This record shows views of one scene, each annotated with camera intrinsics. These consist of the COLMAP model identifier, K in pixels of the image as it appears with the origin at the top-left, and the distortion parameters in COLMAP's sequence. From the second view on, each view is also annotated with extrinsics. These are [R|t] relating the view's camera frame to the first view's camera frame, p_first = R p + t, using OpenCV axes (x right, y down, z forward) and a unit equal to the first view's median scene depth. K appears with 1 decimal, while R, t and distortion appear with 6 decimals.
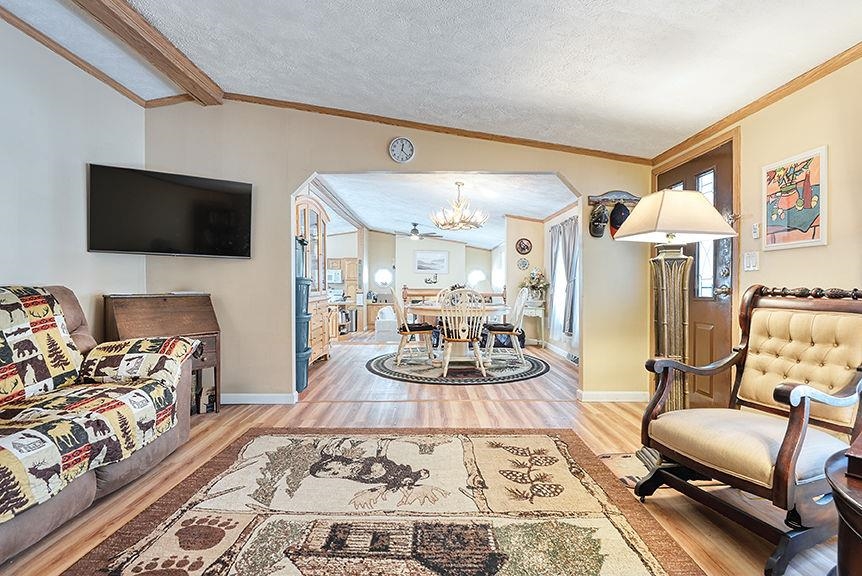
lens RADIAL K [[408.3, 0, 449.8], [0, 408.3, 286.6], [0, 0, 1]] dist [-0.058847, -0.000088]
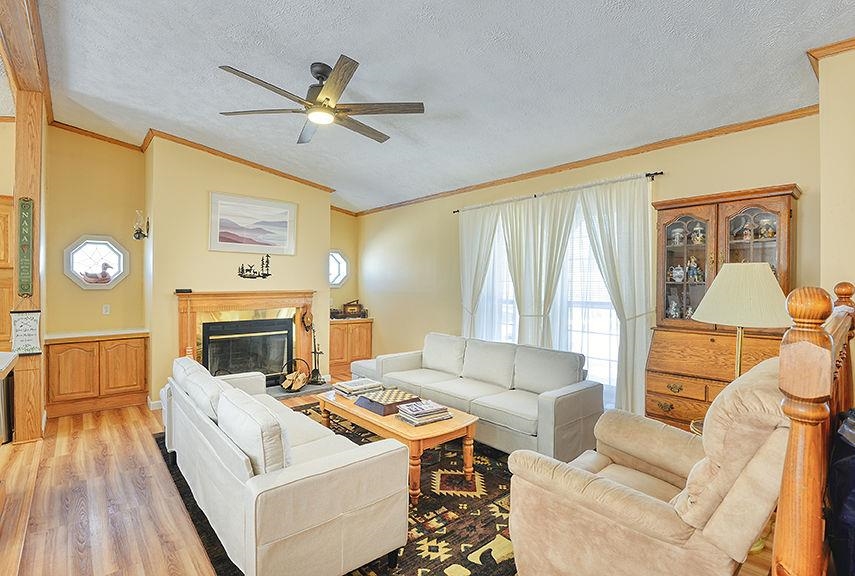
lens RADIAL K [[415.9, 0, 427.5], [0, 415.9, 288.0], [0, 0, 1]] dist [-0.002743, -0.001078]
pose [[0.792347, -0.007348, 0.610026, -0.162722], [-0.000668, 0.999916, 0.012912, -0.003770], [-0.610070, -0.010638, 0.792276, 0.560647]]
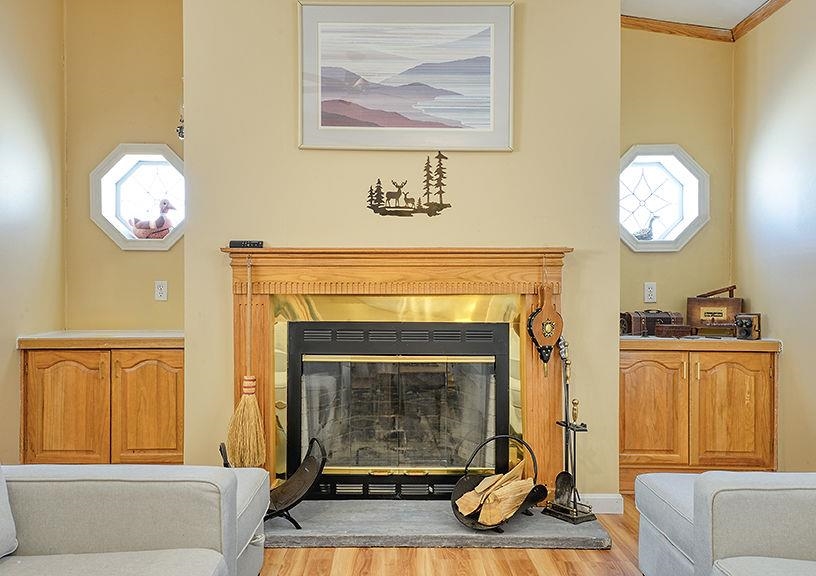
lens RADIAL K [[748.5, 0, 376.7], [0, 748.5, 289.4], [0, 0, 1]] dist [0.059837, -0.005305]
pose [[0.998968, 0.001166, -0.045400, -0.043298], [-0.001094, 0.999998, 0.001622, 0.020783], [0.045401, -0.001571, 0.998968, 0.704450]]
